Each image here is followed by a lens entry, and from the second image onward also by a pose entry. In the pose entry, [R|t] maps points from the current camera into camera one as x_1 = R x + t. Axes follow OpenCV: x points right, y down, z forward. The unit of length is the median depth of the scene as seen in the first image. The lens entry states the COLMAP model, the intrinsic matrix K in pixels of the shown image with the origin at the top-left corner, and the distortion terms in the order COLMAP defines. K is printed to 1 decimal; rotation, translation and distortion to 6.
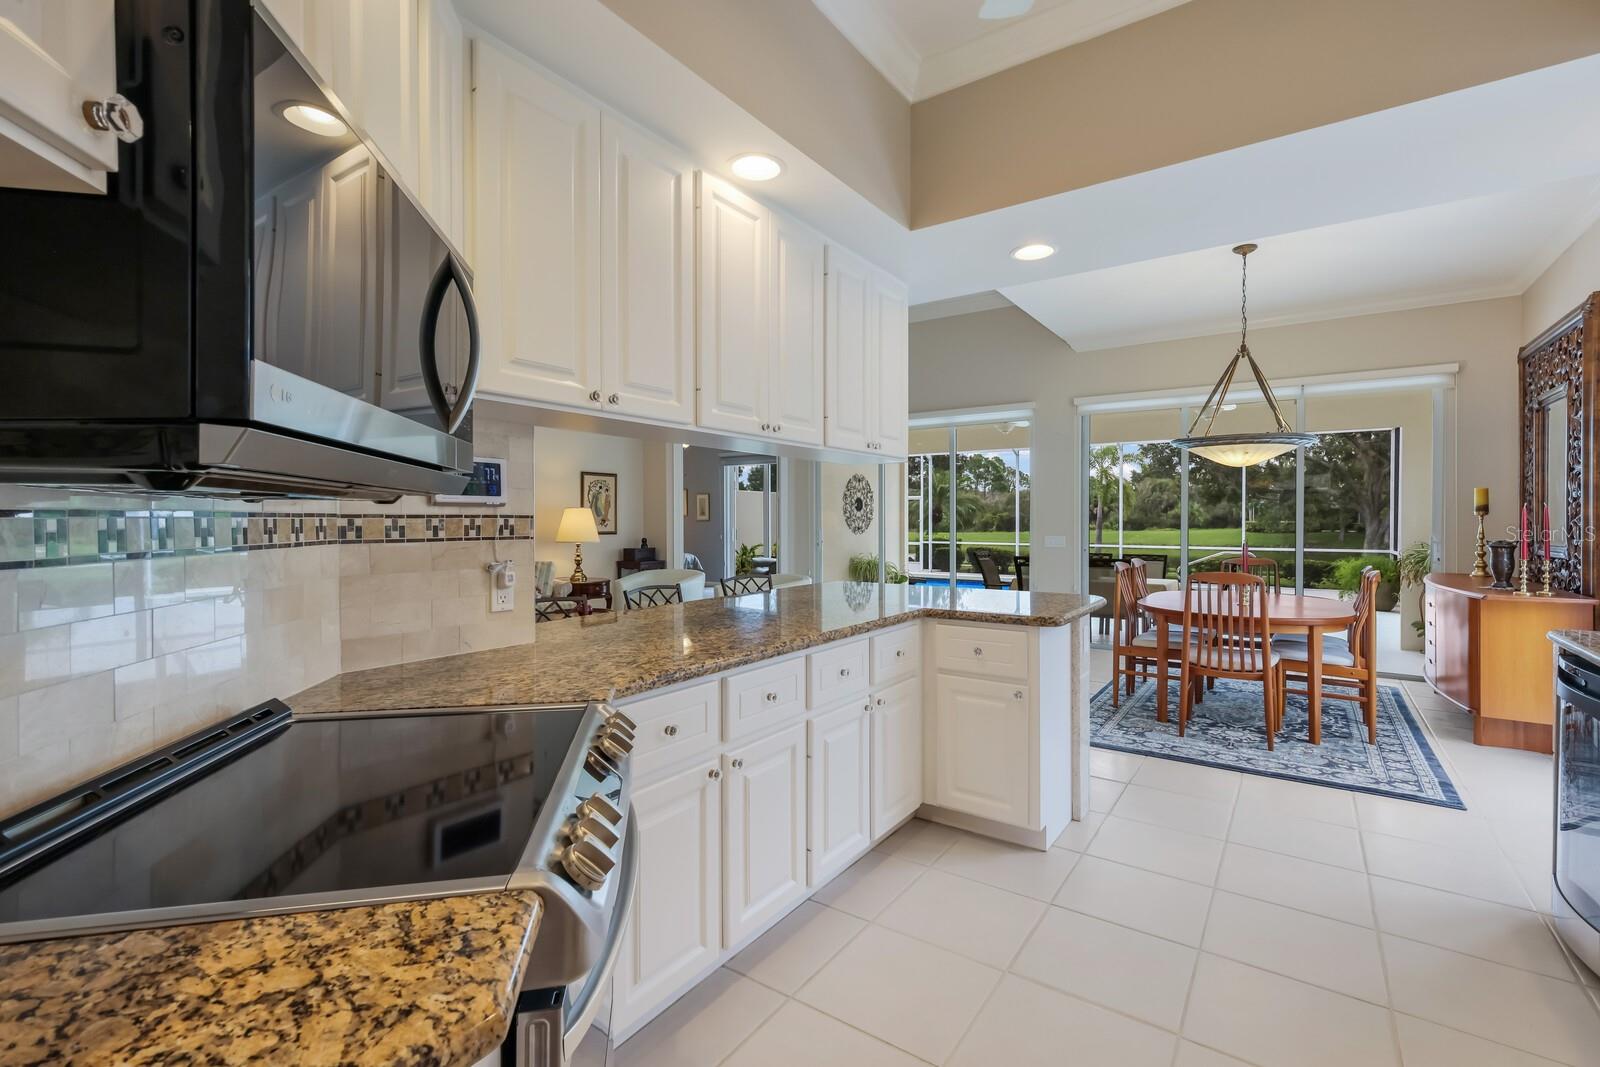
lens RADIAL K [[696.3, 0, 808.2], [0, 696.3, 522.5], [0, 0, 1]] dist [0.018357, 0.000635]
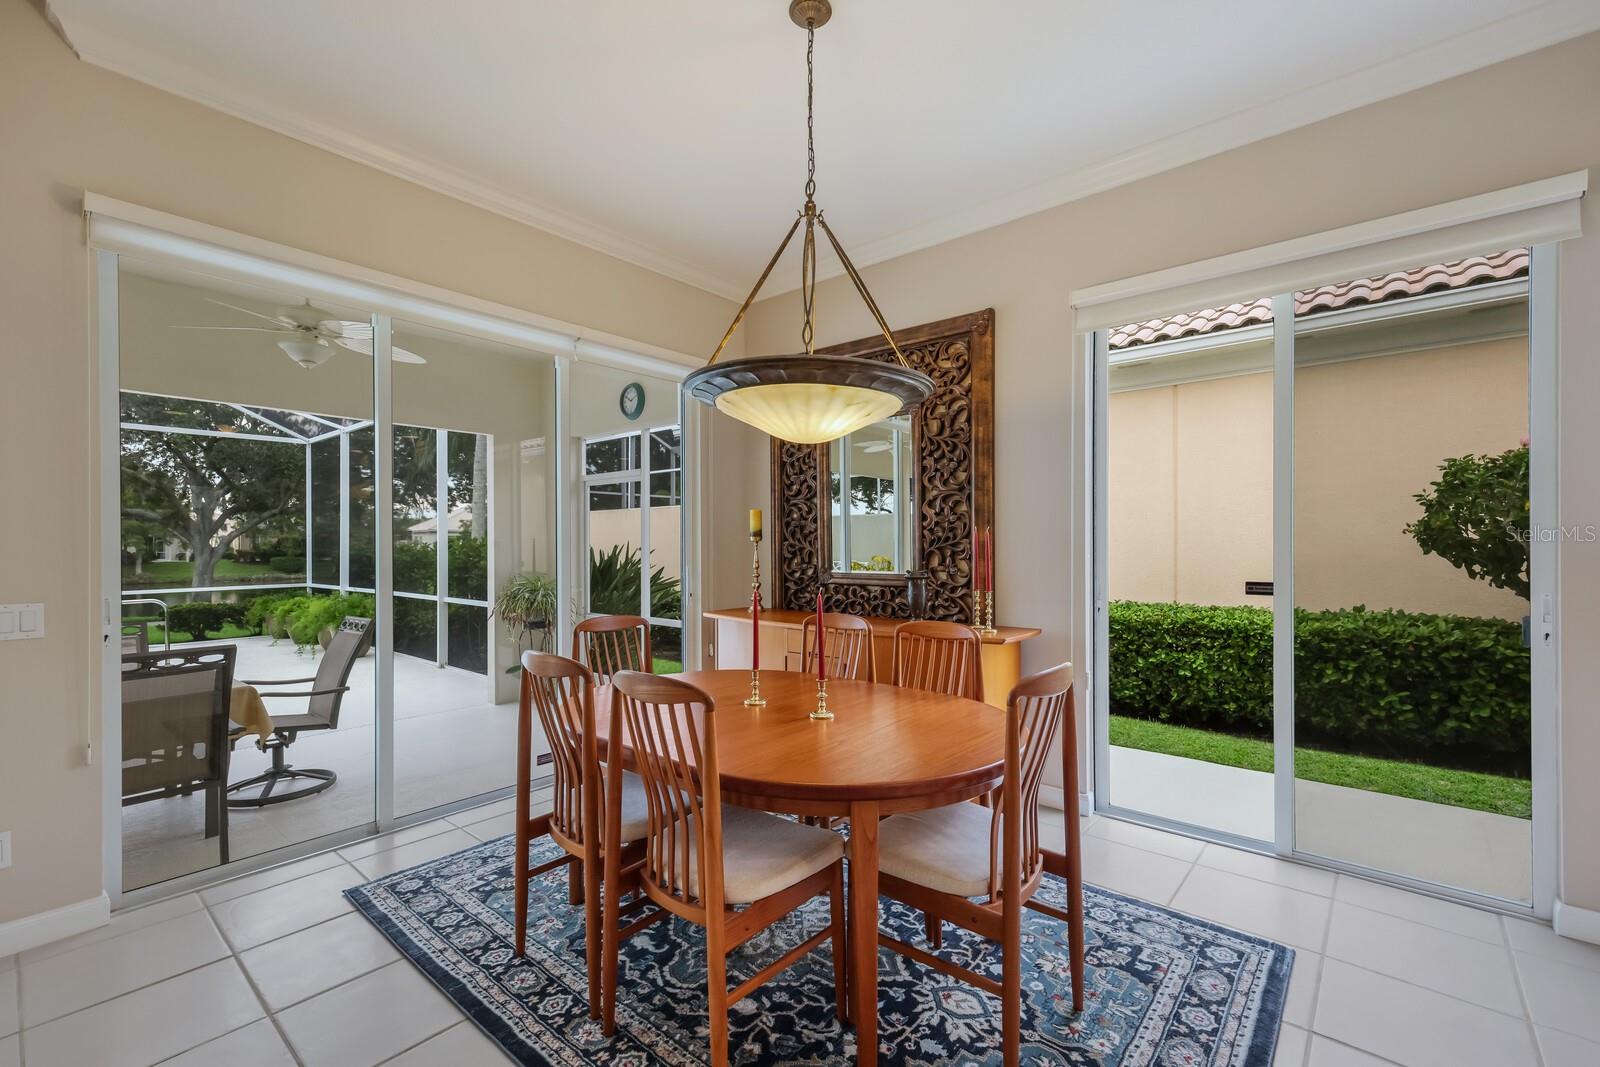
lens RADIAL K [[696.3, 0, 813.1], [0, 696.3, 541.9], [0, 0, 1]] dist [0.018357, 0.000635]
pose [[0.099708, 0.004271, 0.995008, 0.159203], [0.011121, 0.999924, -0.005407, -0.007065], [-0.994955, 0.011604, 0.099653, 1.295935]]
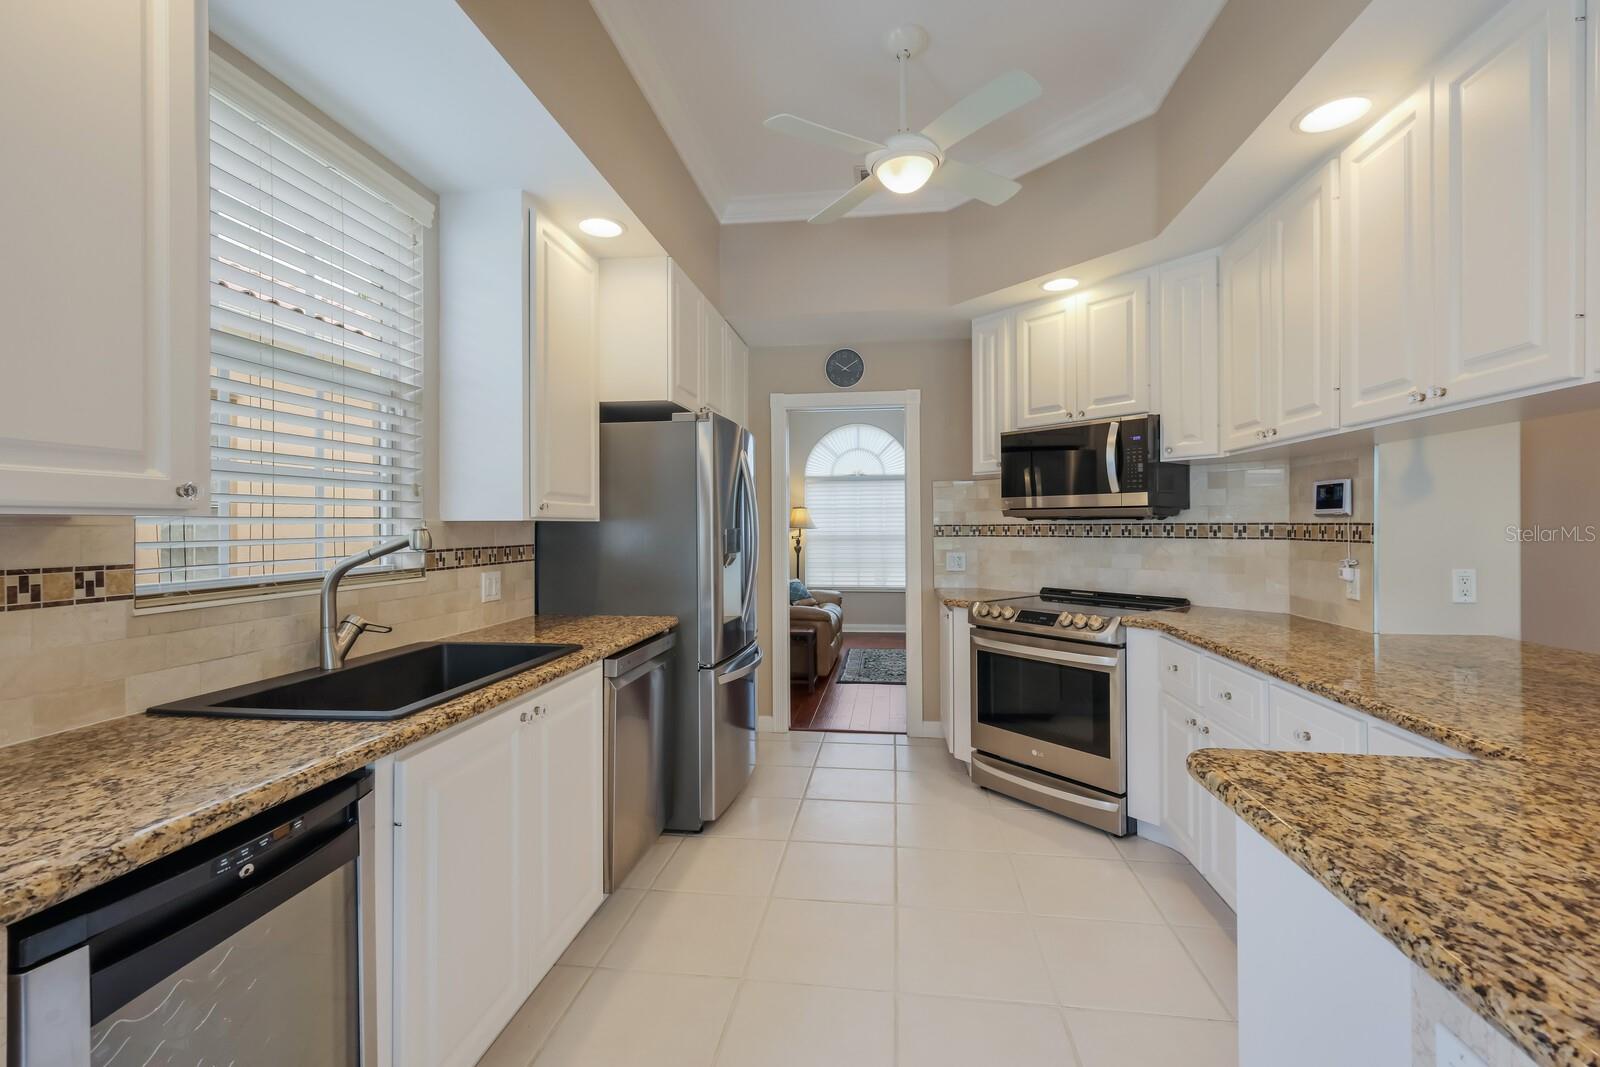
lens RADIAL K [[696.3, 0, 805.2], [0, 696.3, 521.3], [0, 0, 1]] dist [0.018357, 0.000635]
pose [[-0.889396, -0.001463, -0.457135, 0.604501], [-0.001693, 0.999999, 0.000095, -0.007240], [0.457134, 0.000858, -0.889398, 0.989962]]
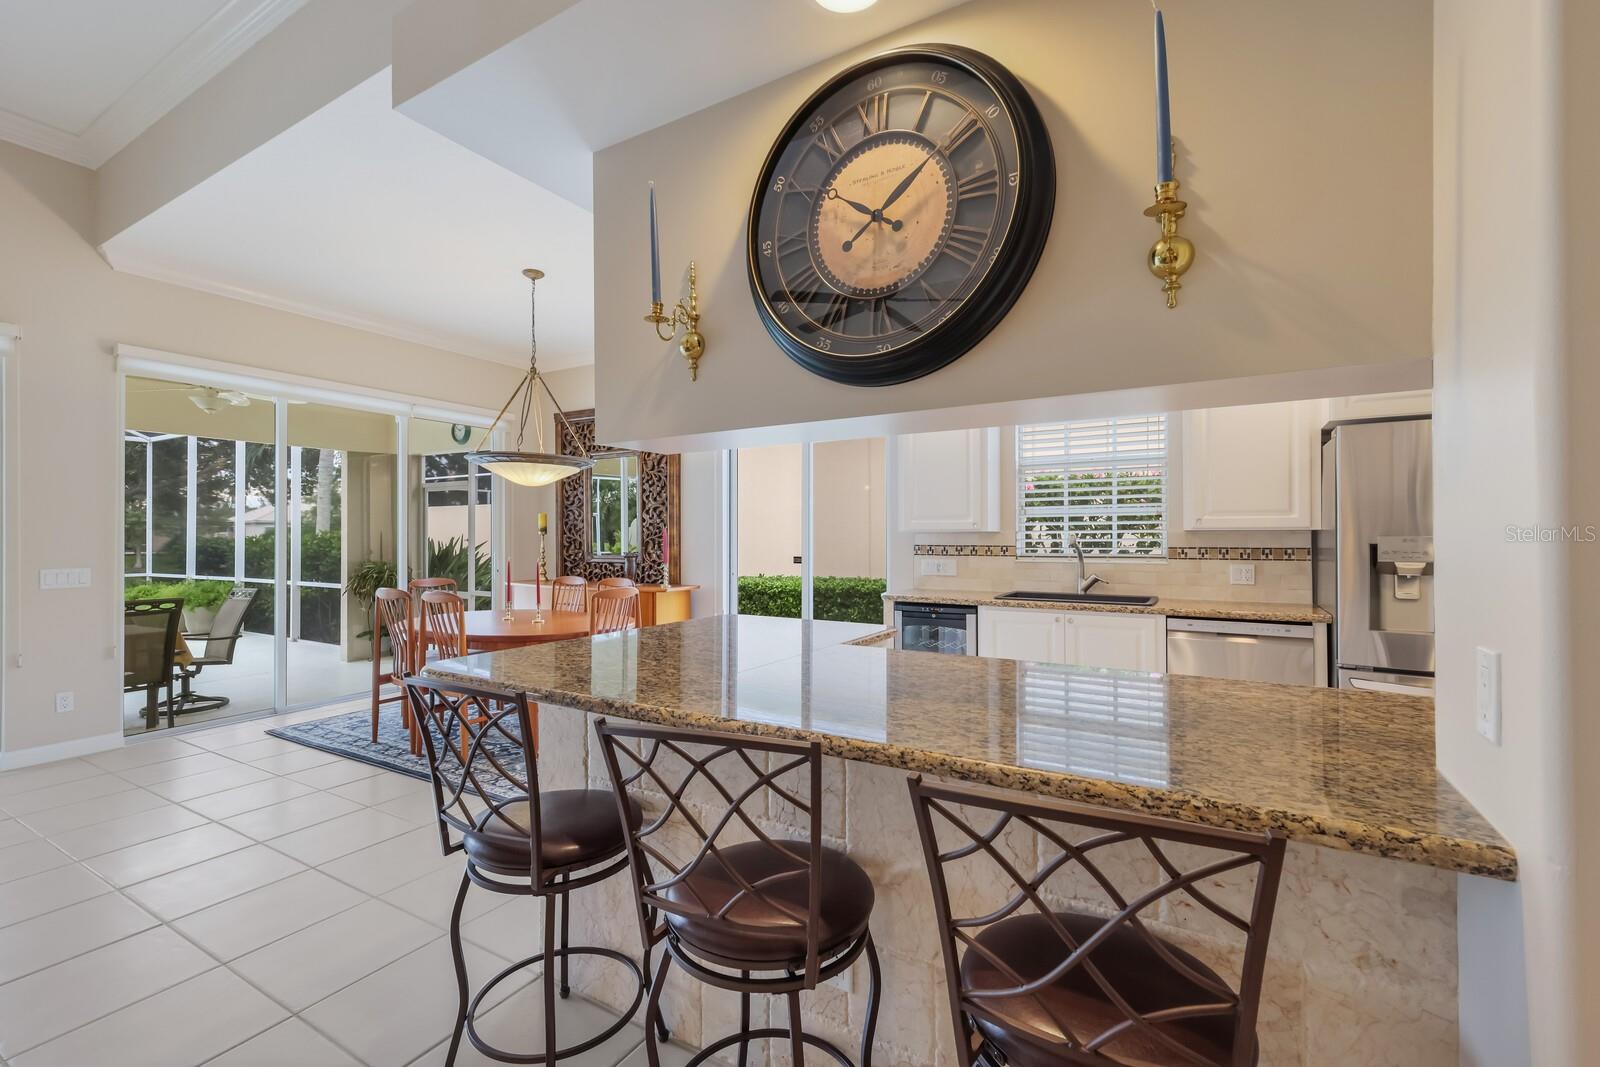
lens RADIAL K [[696.3, 0, 799.3], [0, 696.3, 531.2], [0, 0, 1]] dist [0.018357, 0.000635]
pose [[-0.059316, 0.009519, 0.998194, -0.570084], [0.009909, 0.999911, -0.008947, -0.001720], [-0.998190, 0.009360, -0.059405, 0.921977]]
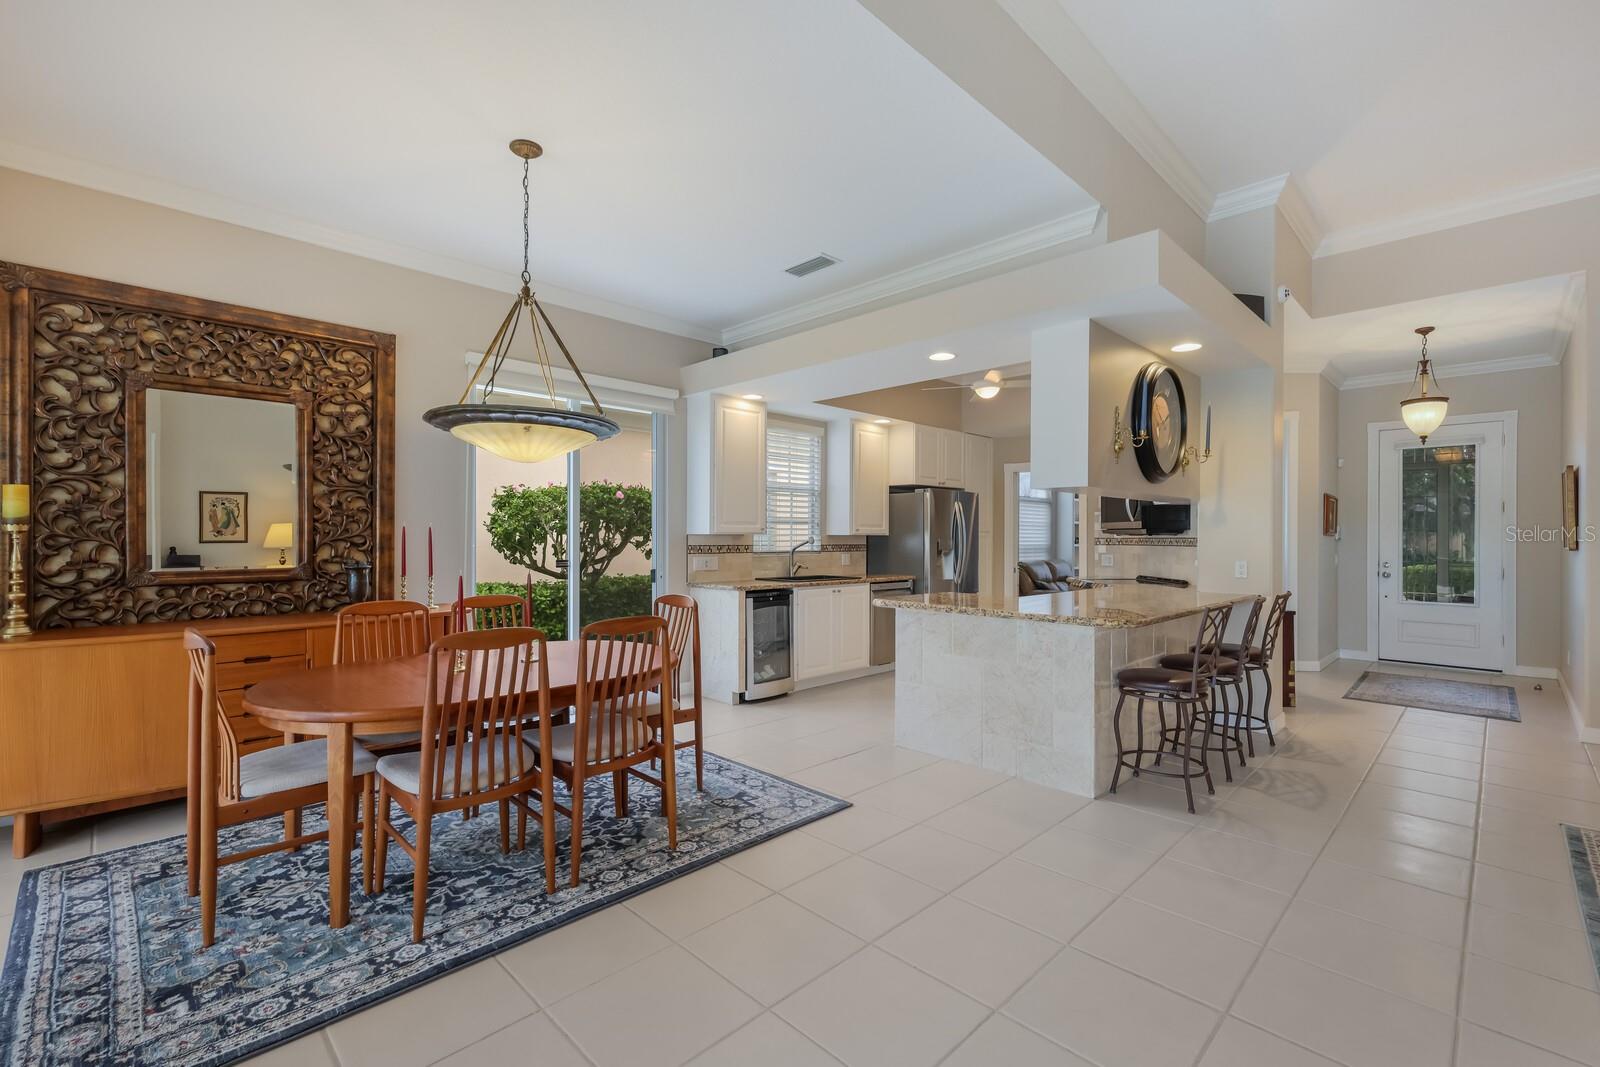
lens RADIAL K [[696.3, 0, 801.9], [0, 696.3, 533.9], [0, 0, 1]] dist [0.018357, 0.000635]
pose [[-0.983688, -0.004084, 0.179839, 0.308351], [-0.003221, 0.999982, 0.005088, -0.020599], [-0.179857, 0.004425, -0.983683, 2.229692]]
